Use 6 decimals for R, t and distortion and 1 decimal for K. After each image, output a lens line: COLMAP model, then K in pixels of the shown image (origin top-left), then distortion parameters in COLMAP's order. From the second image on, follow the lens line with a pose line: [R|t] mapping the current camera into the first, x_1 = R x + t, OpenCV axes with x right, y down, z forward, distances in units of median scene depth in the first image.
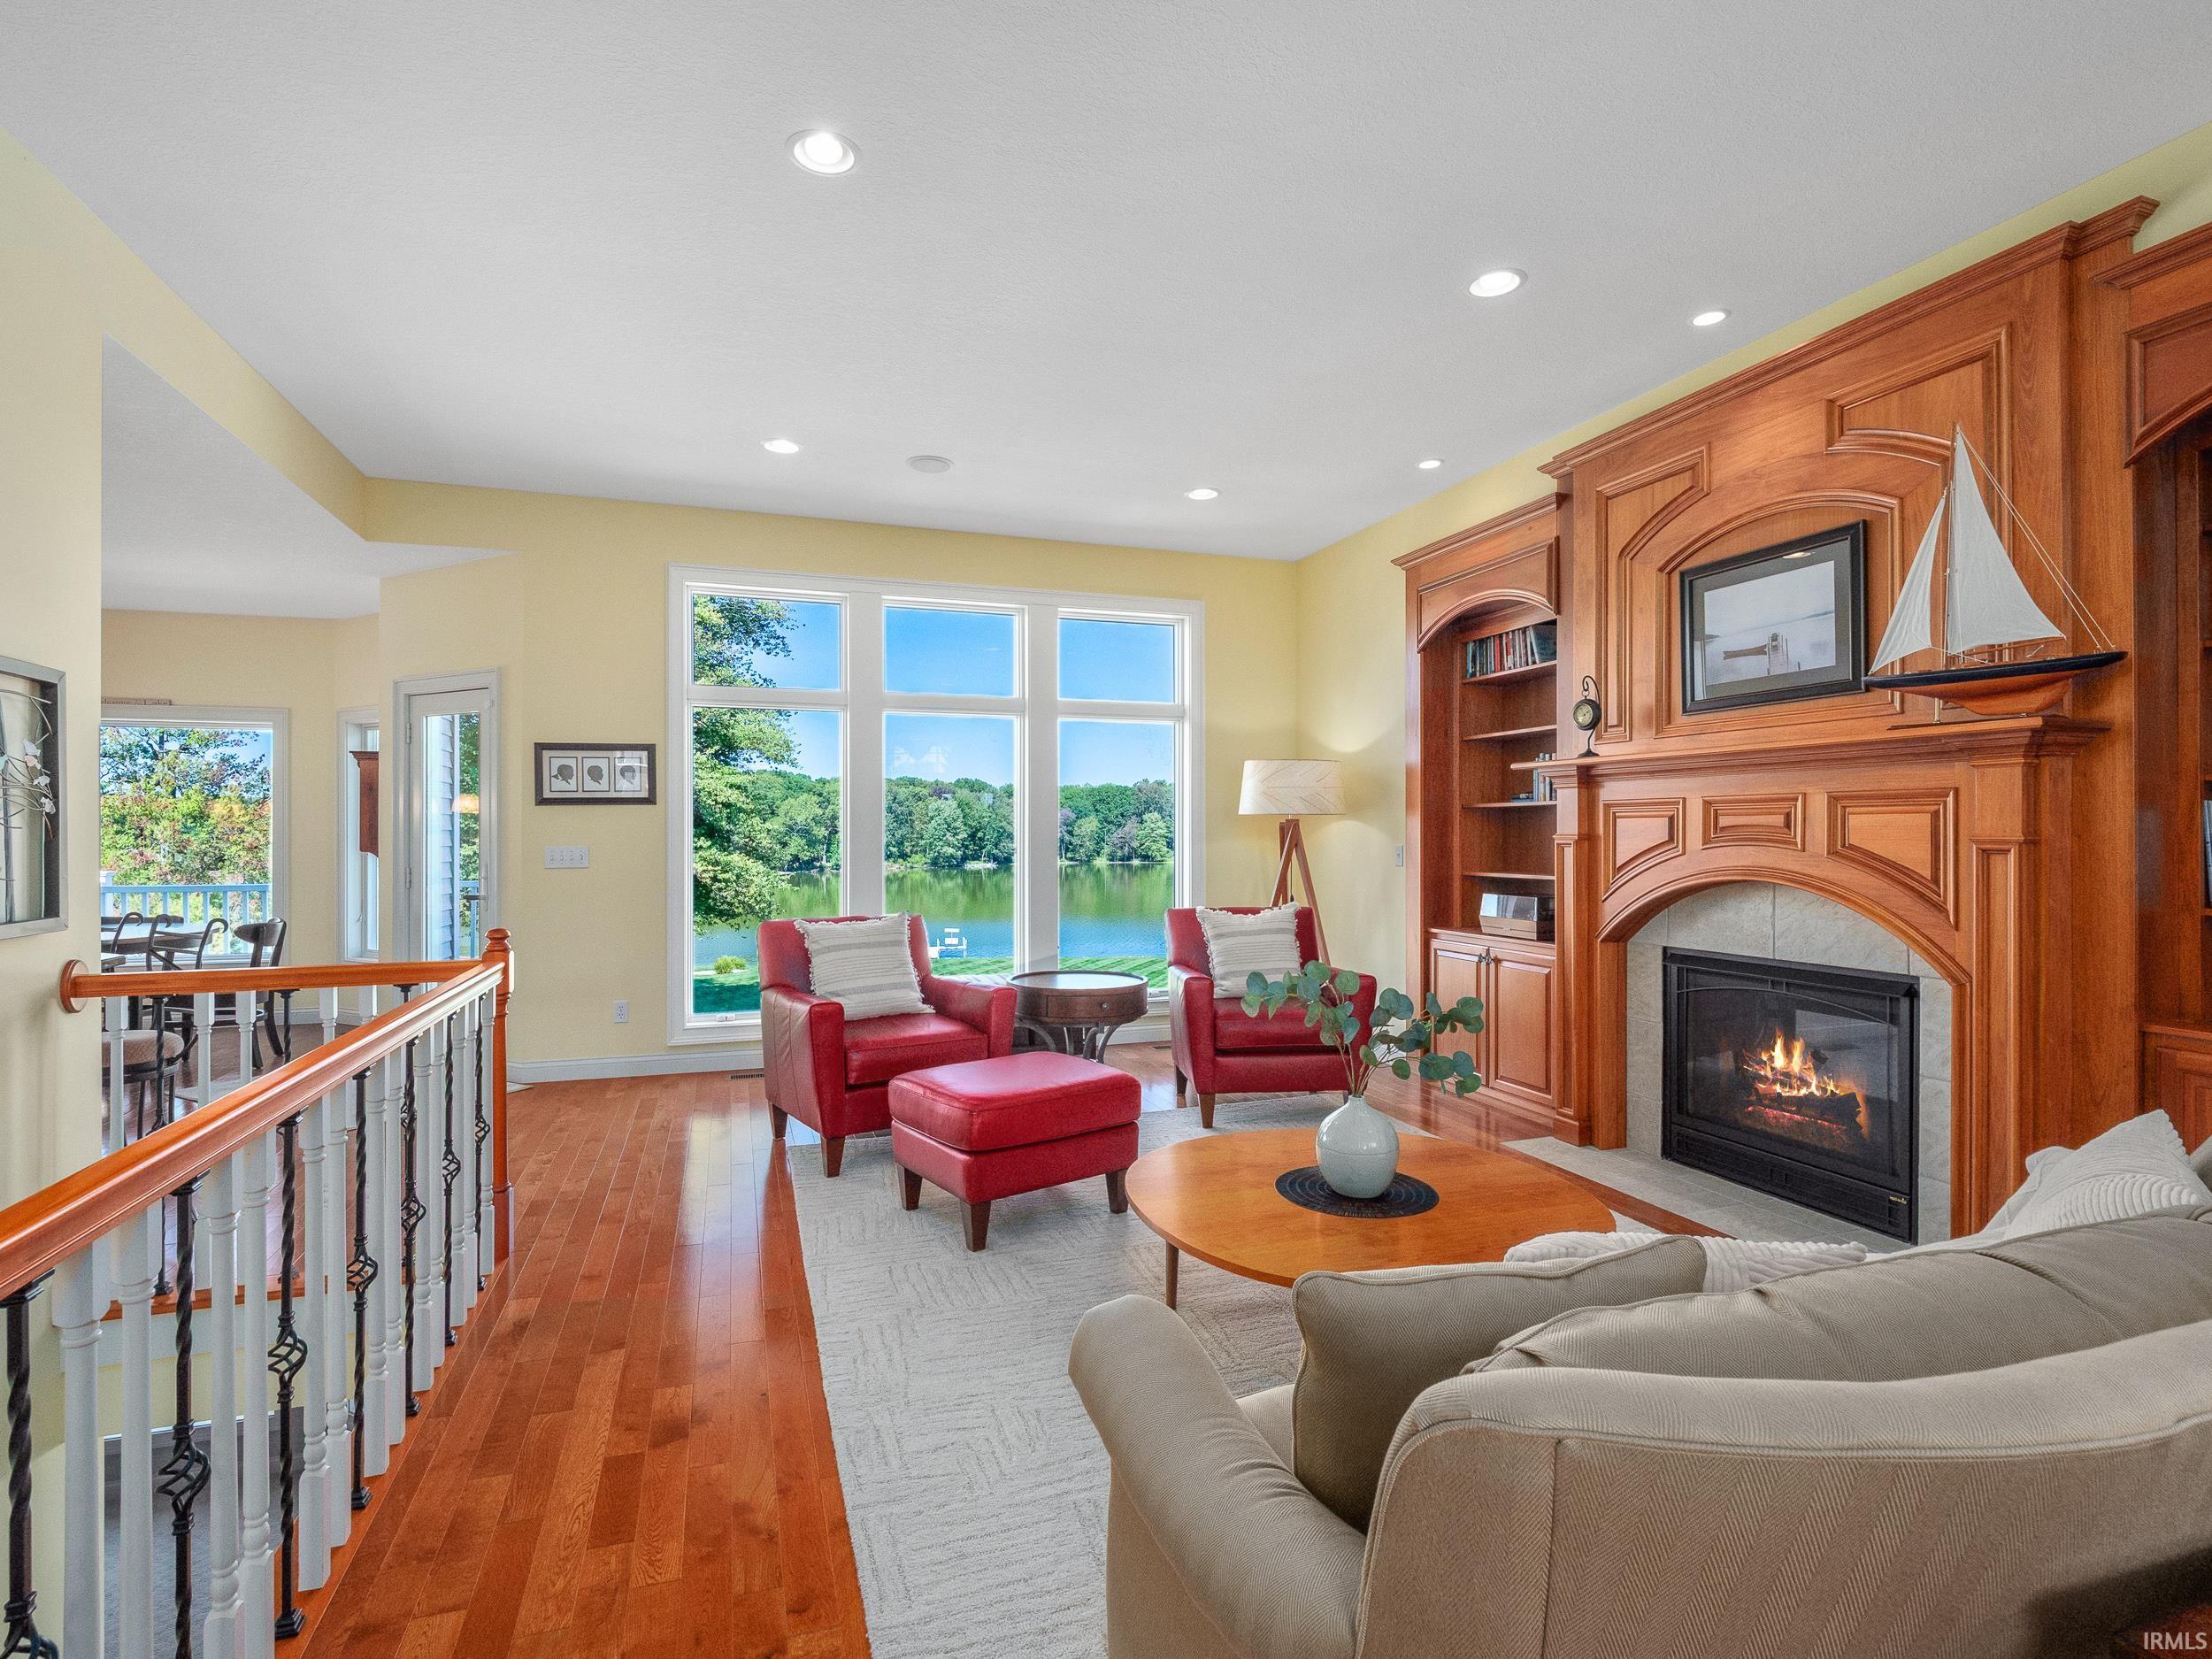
lens RADIAL K [[1086.1, 0, 1095.2], [0, 1086.1, 829.4], [0, 0, 1]] dist [-0.005296, -0.002268]
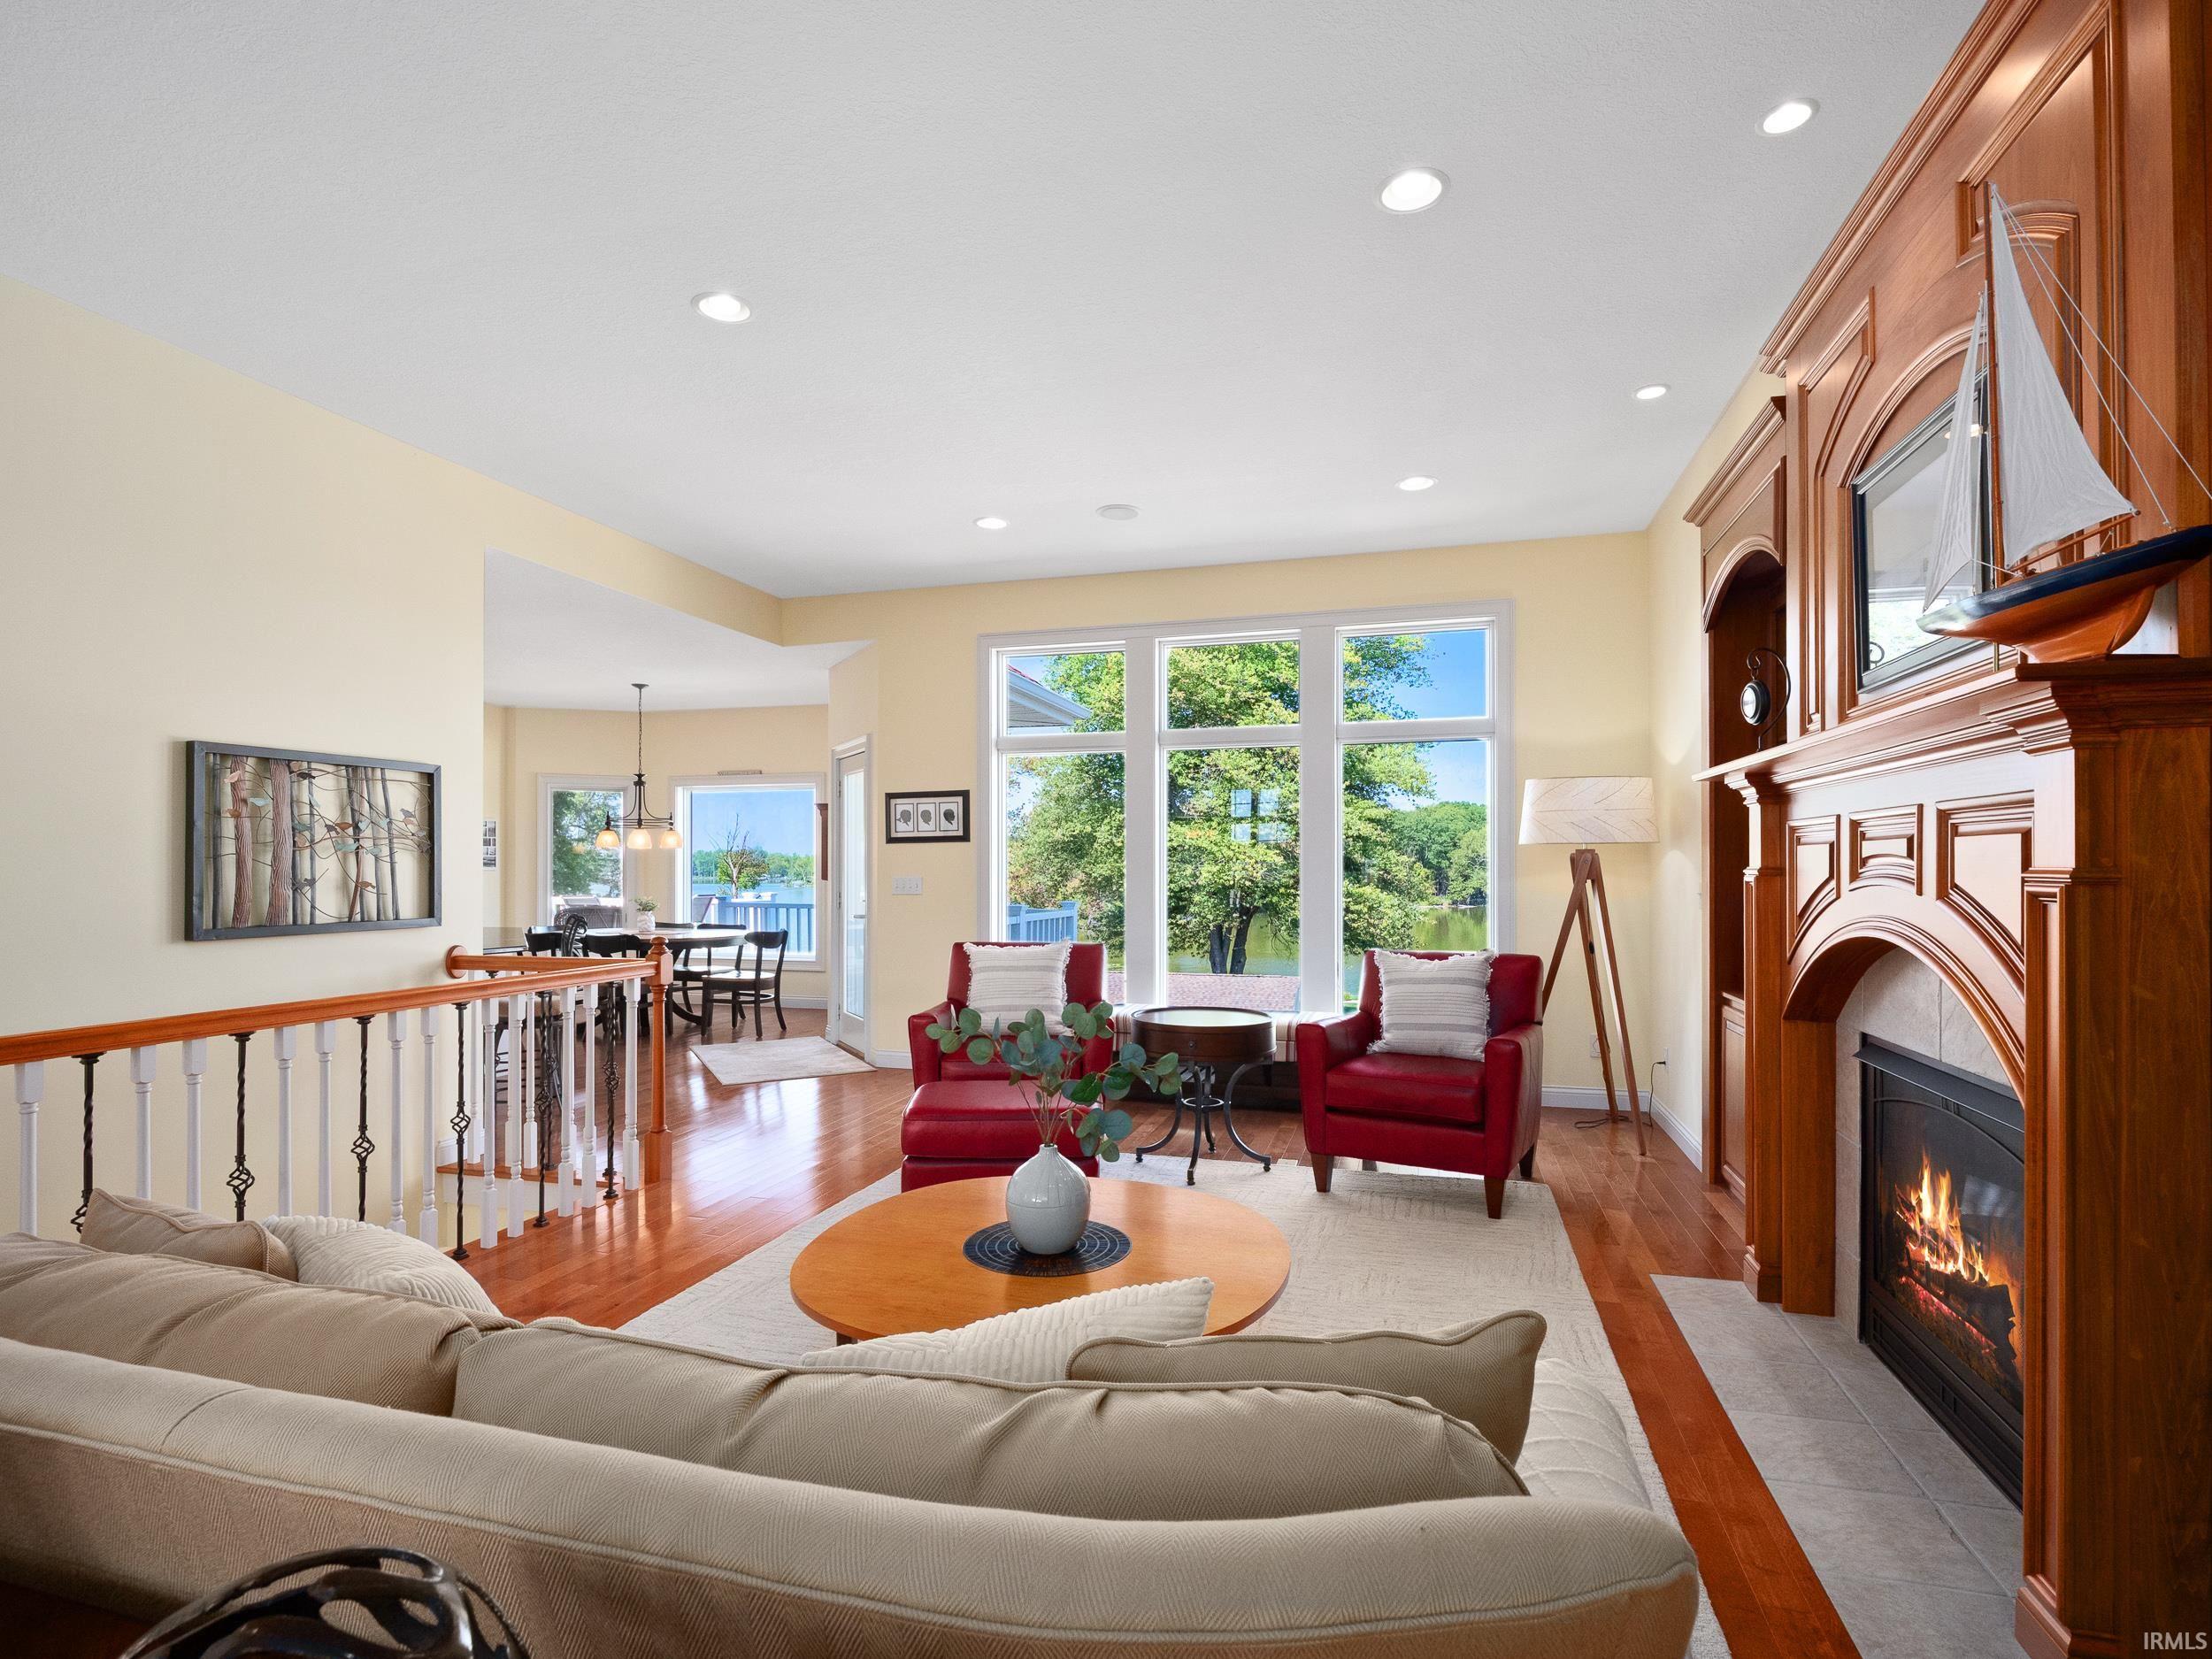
lens RADIAL K [[1086.1, 0, 1094.1], [0, 1086.1, 865.2], [0, 0, 1]] dist [-0.005296, -0.002268]
pose [[0.816745, 0.000498, -0.576998, 0.379866], [0.001280, 0.999996, 0.002675, -0.000466], [0.576997, -0.002923, 0.816741, 0.118841]]
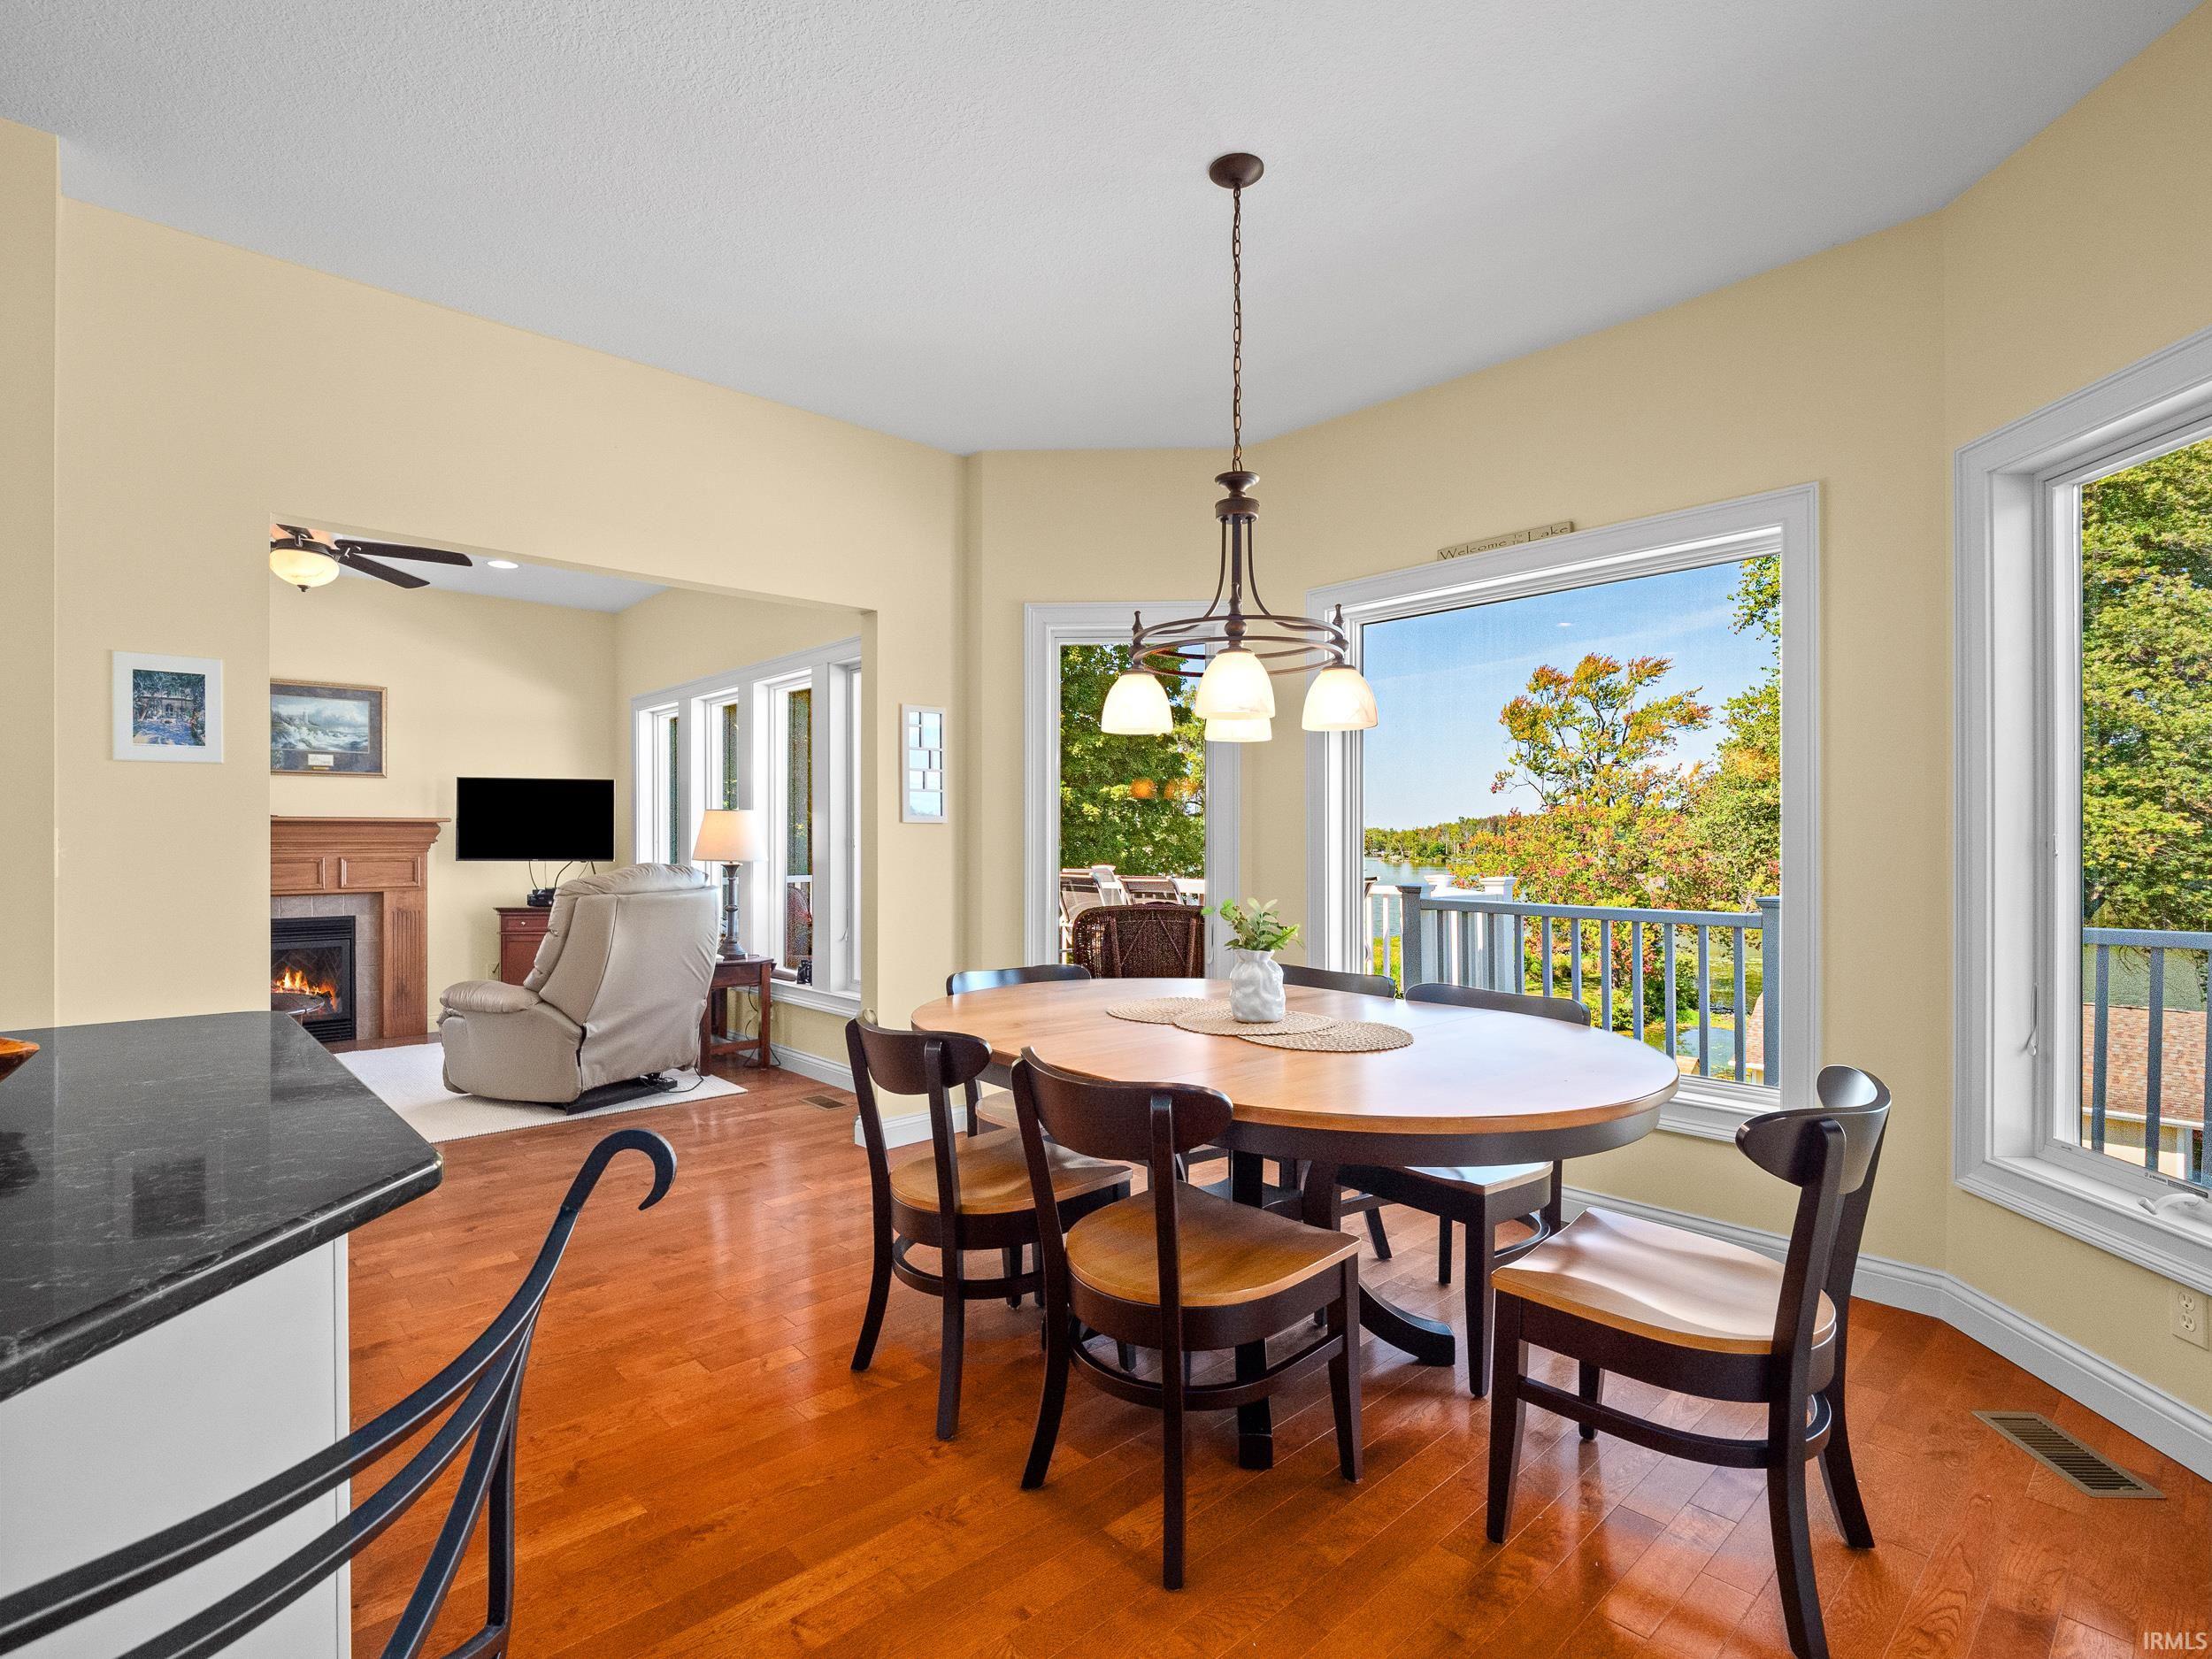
lens RADIAL K [[1086.1, 0, 1102.0], [0, 1086.1, 842.5], [0, 0, 1]] dist [-0.005296, -0.002268]
pose [[0.414006, 0.002474, -0.910271, -0.609349], [0.002303, 0.999990, 0.003766, 0.021775], [0.910271, -0.003655, 0.413996, 0.743018]]
